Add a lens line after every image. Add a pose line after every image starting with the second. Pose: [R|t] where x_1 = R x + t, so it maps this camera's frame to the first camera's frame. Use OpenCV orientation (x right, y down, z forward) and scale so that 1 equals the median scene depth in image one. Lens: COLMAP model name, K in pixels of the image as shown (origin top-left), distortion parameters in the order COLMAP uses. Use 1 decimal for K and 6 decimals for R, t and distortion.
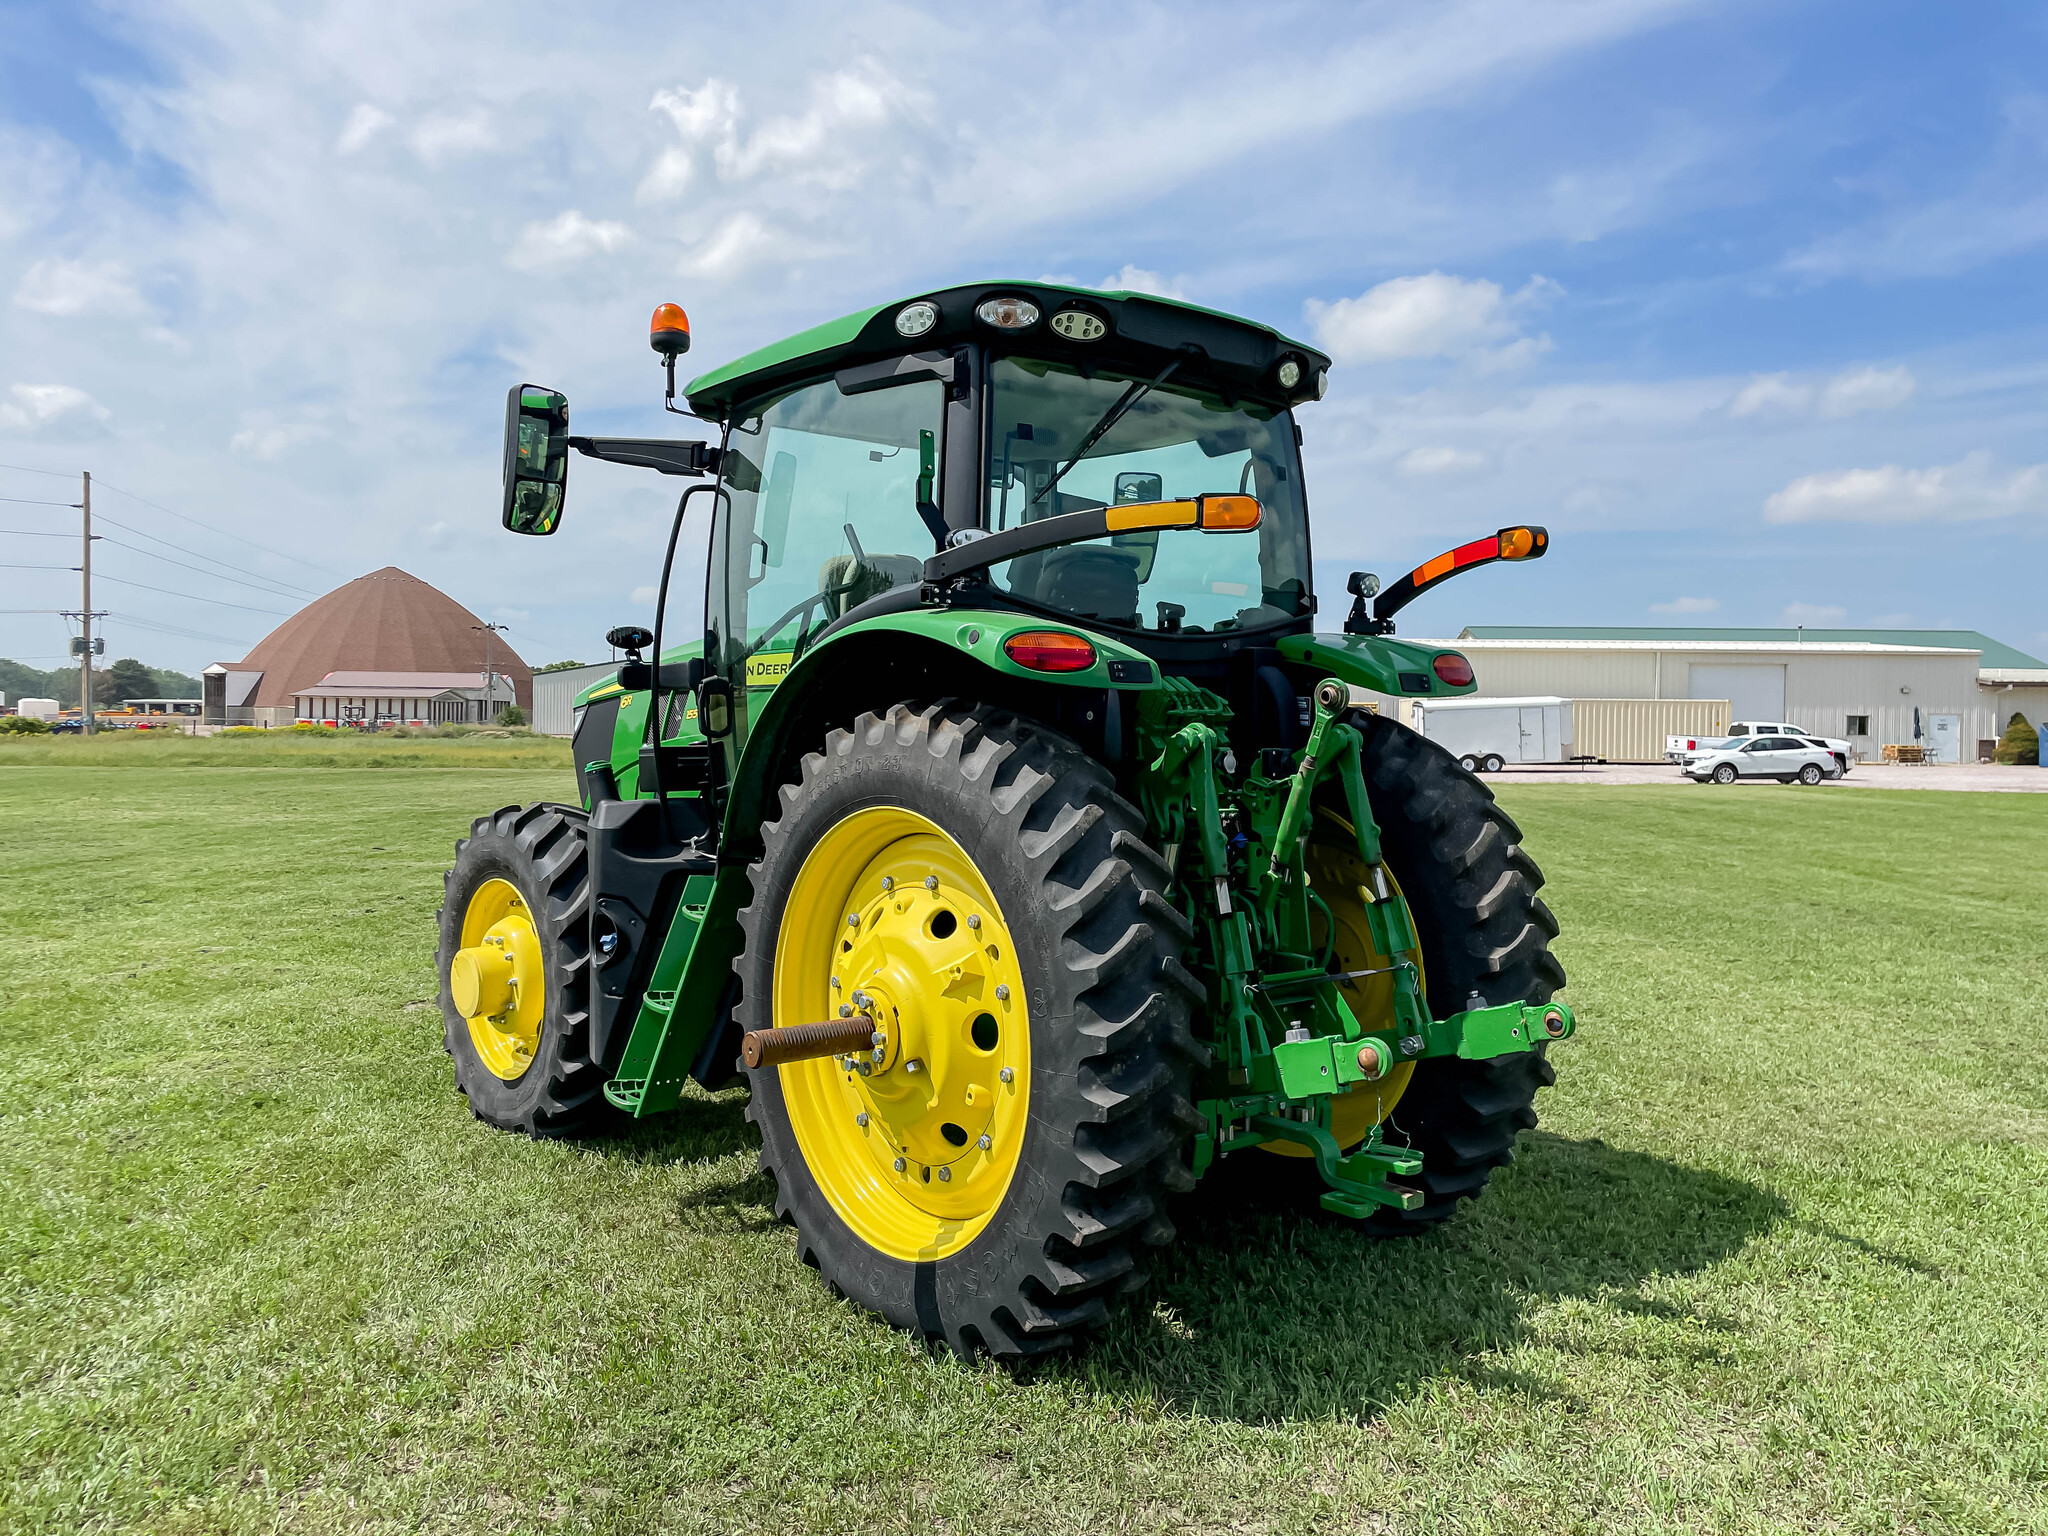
lens RADIAL K [[1586.5, 0, 1029.3], [0, 1586.5, 748.6], [0, 0, 1]] dist [0.108953, -0.114205]
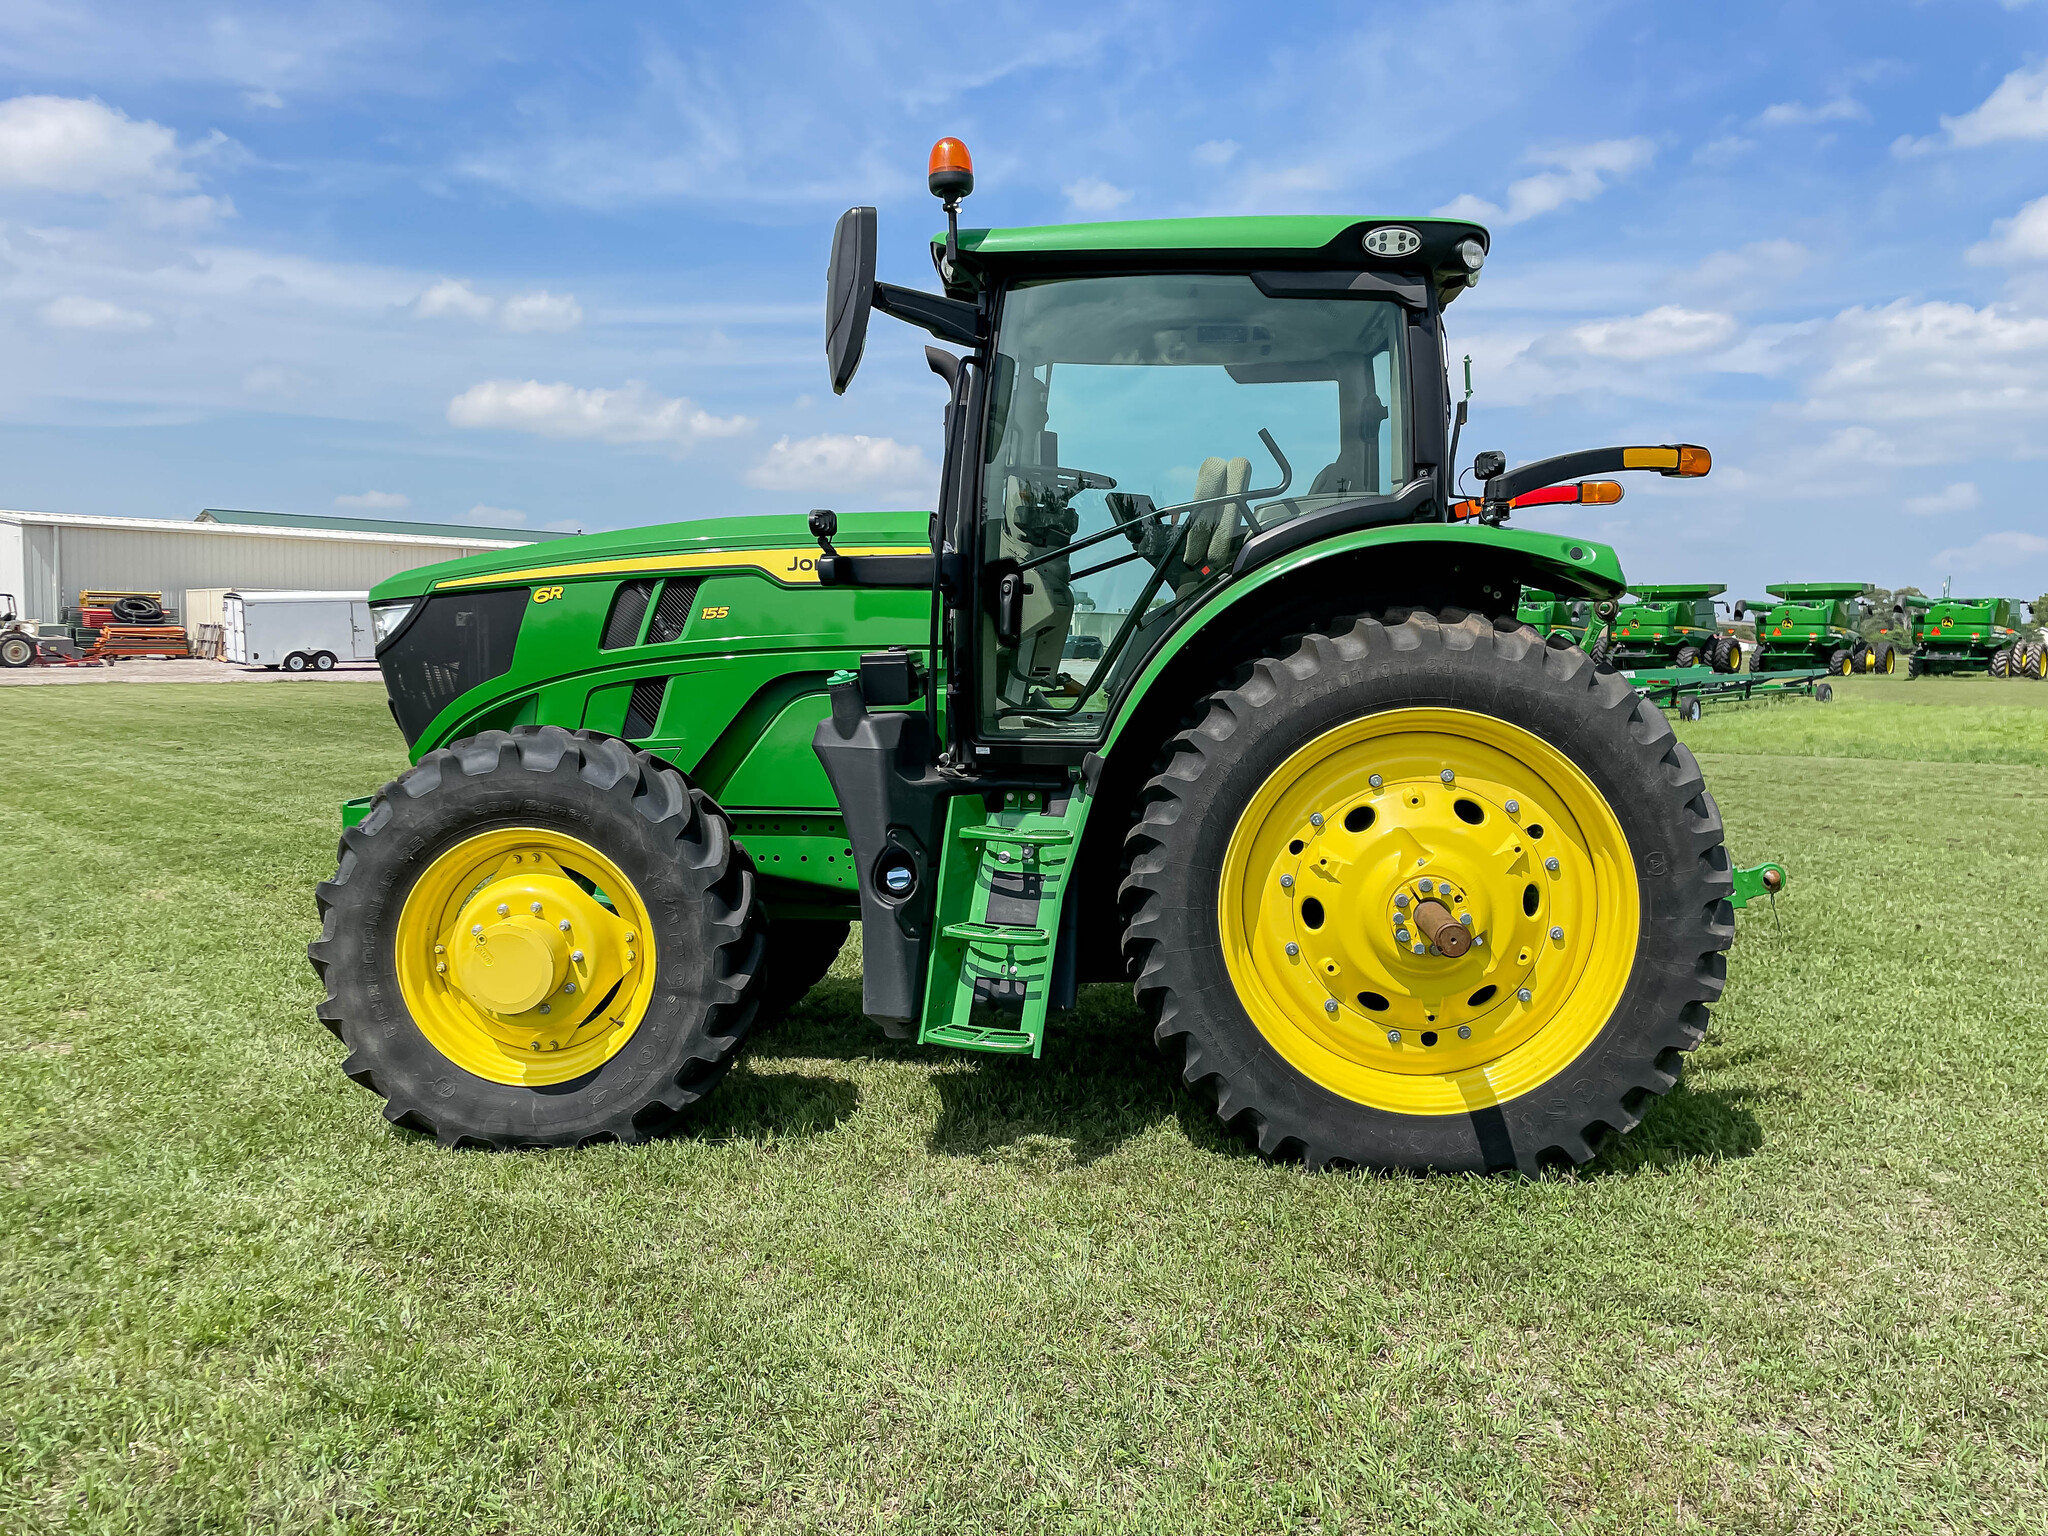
lens RADIAL K [[1595.6, 0, 1019.1], [0, 1595.6, 748.3], [0, 0, 1]] dist [0.073804, -0.116605]
pose [[0.692883, -0.051988, 0.719173, -0.754554], [0.005156, 0.997729, 0.067157, -0.007208], [-0.721031, -0.042824, 0.691578, 0.321029]]
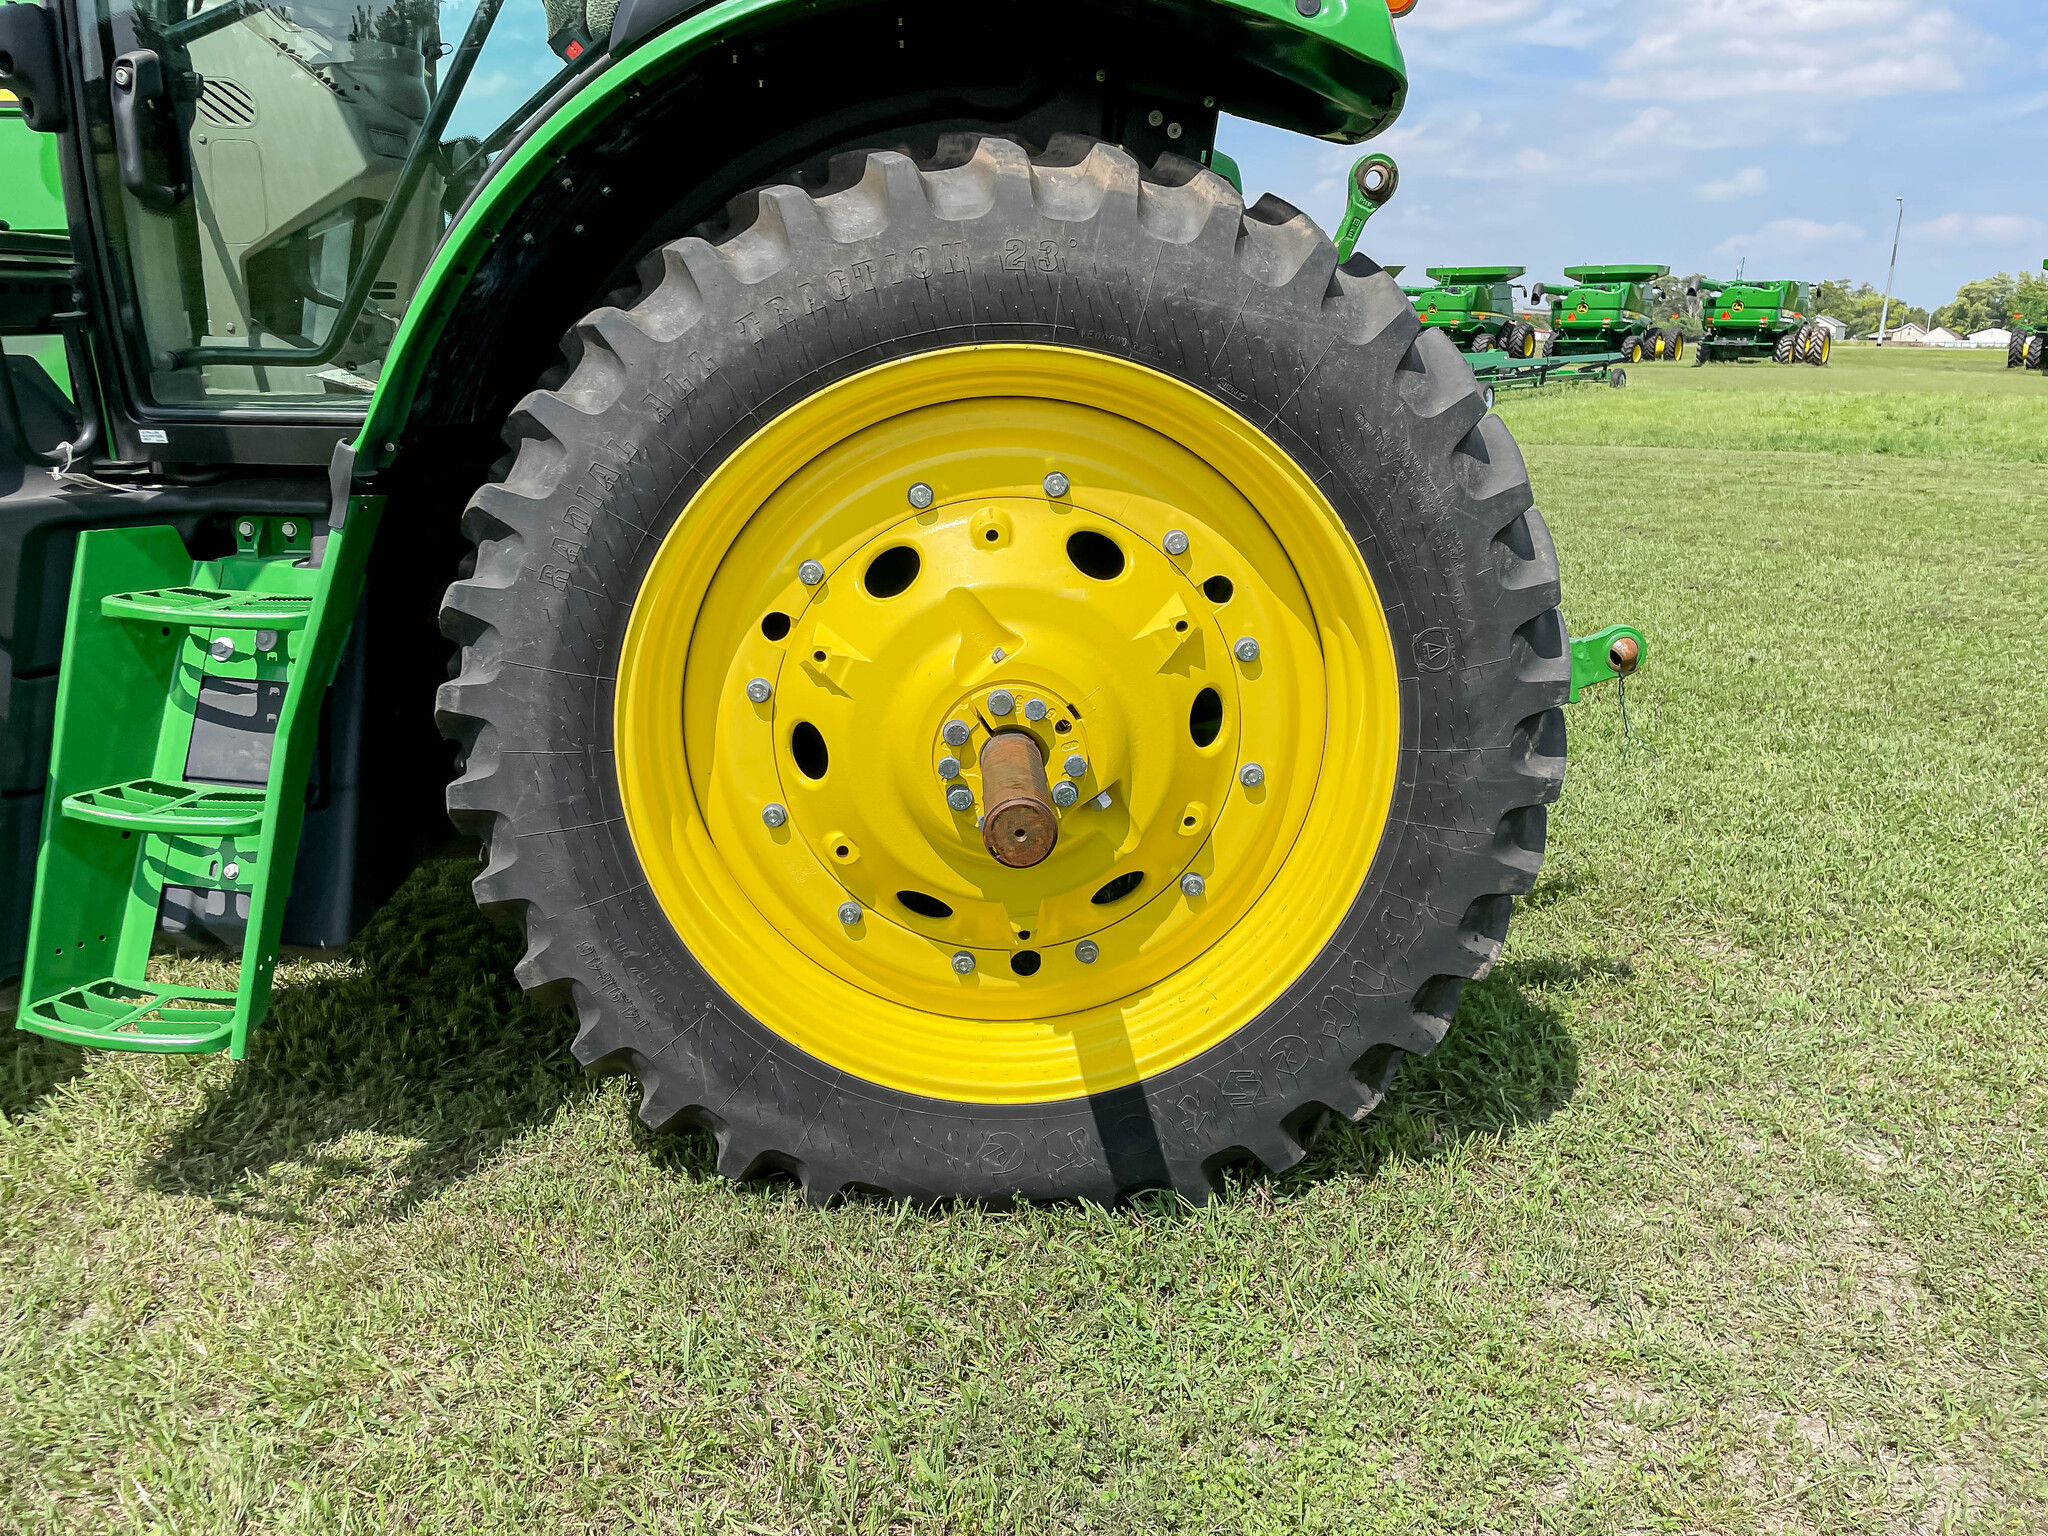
lens RADIAL K [[1567.9, 0, 995.1], [0, 1567.9, 768.2], [0, 0, 1]] dist [0.080930, -0.107632]
pose [[0.613808, -0.213112, 0.760147, -0.371912], [0.004411, 0.963786, 0.266641, 0.023159], [-0.789443, -0.160313, 0.592519, 0.477203]]
